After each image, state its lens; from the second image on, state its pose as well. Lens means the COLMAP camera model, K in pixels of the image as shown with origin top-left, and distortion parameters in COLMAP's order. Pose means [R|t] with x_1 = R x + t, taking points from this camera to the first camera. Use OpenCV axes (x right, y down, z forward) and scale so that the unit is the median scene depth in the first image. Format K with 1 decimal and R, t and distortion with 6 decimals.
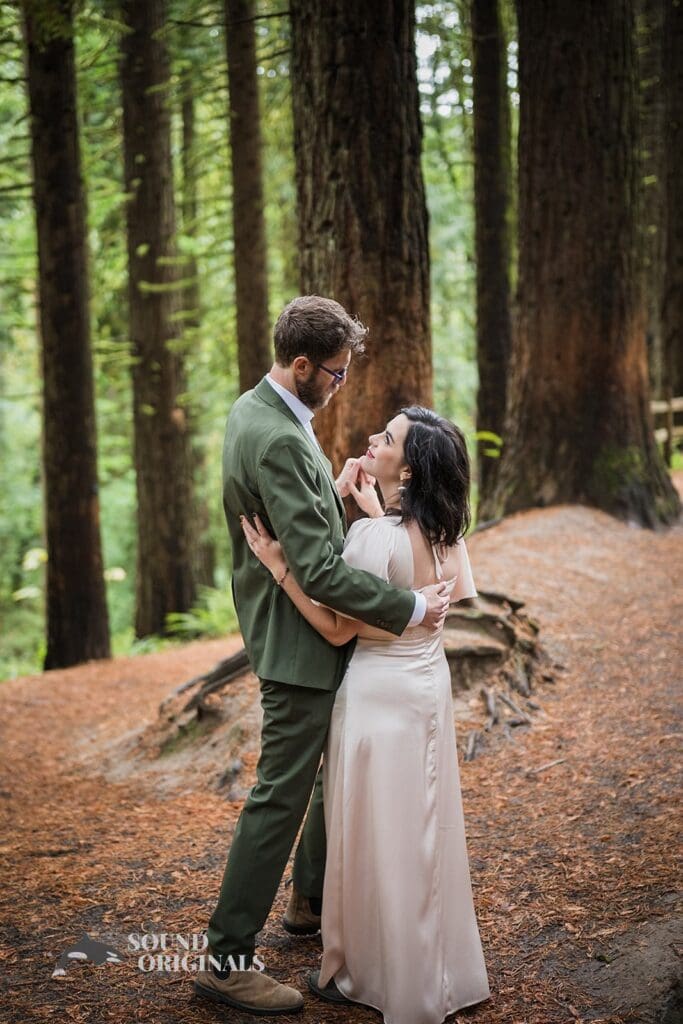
lens RADIAL K [[1451.2, 0, 341.5], [0, 1451.2, 512.0], [0, 0, 1]] dist [-0.008281, 0.008174]
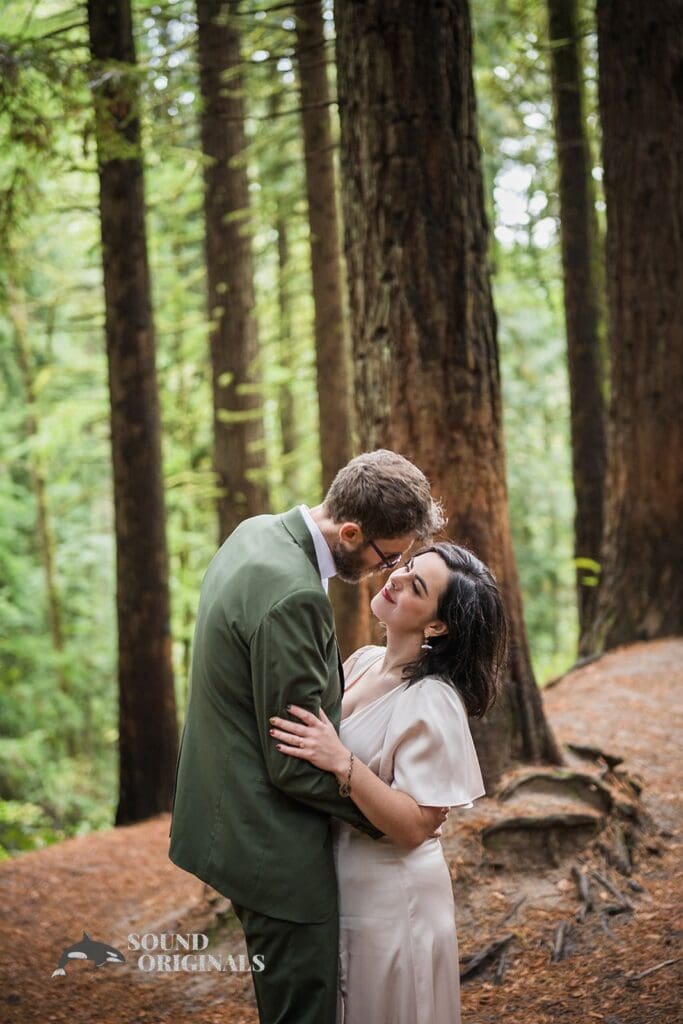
lens RADIAL K [[1488.2, 0, 343.3], [0, 1488.2, 494.8], [0, 0, 1]] dist [0.005814, 0.038408]
pose [[0.997613, -0.024631, -0.064509, 0.023116], [0.018050, 0.994754, -0.100689, -0.007564], [0.066651, 0.099285, 0.992824, 0.104128]]
